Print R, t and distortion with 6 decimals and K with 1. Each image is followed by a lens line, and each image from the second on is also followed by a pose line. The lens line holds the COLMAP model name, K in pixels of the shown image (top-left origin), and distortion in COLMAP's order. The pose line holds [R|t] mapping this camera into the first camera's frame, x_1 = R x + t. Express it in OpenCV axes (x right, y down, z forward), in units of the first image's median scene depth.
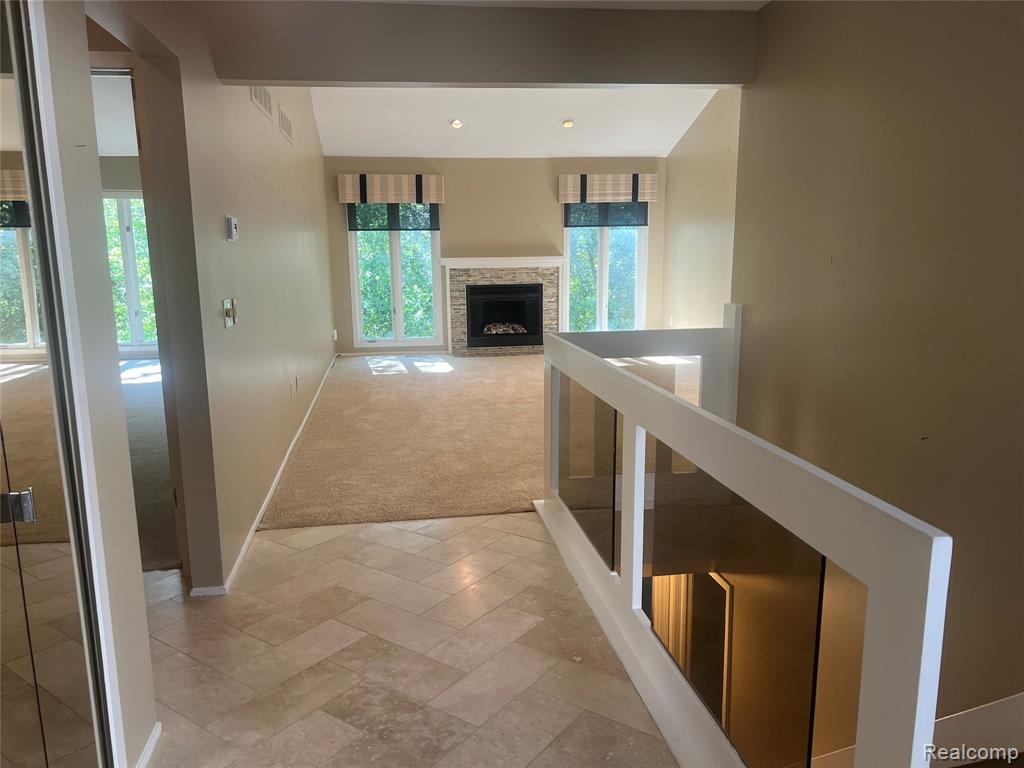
lens RADIAL K [[770.3, 0, 496.5], [0, 770.3, 404.0], [0, 0, 1]] dist [0.047145, -0.046375]
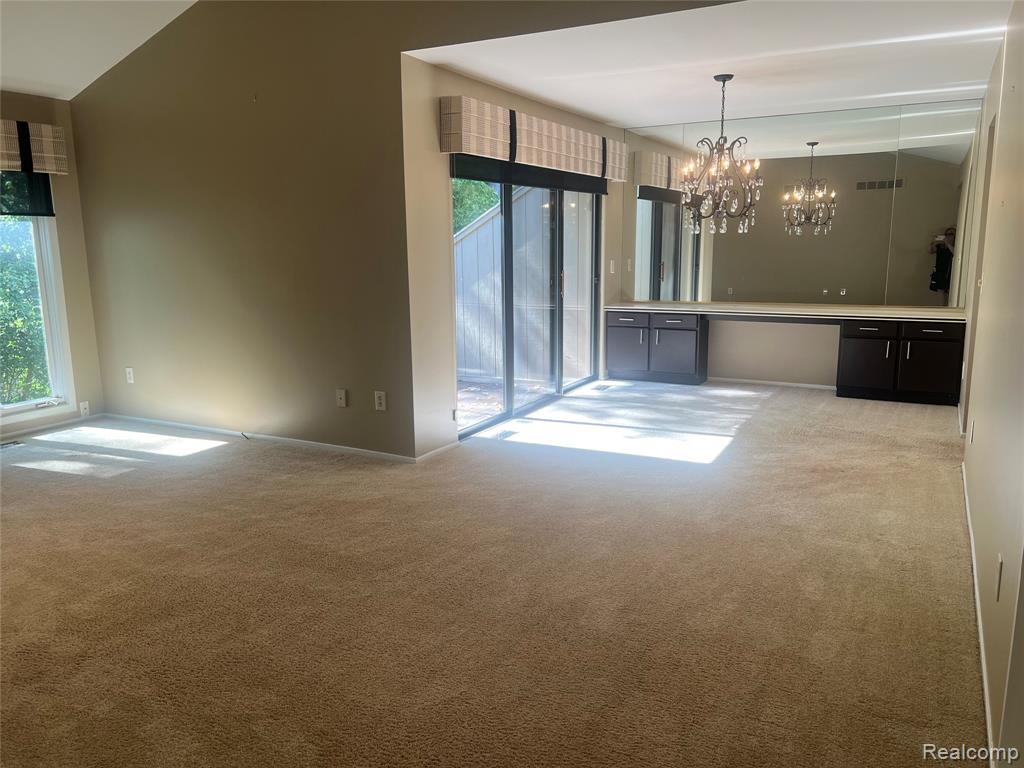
lens RADIAL K [[770.3, 0, 517.8], [0, 770.3, 379.5], [0, 0, 1]] dist [0.047145, -0.046375]
pose [[0.589588, -0.134388, 0.796446, -0.078454], [0.161868, 0.985716, 0.046498, -0.084548], [-0.791319, 0.101504, 0.602919, 0.402933]]
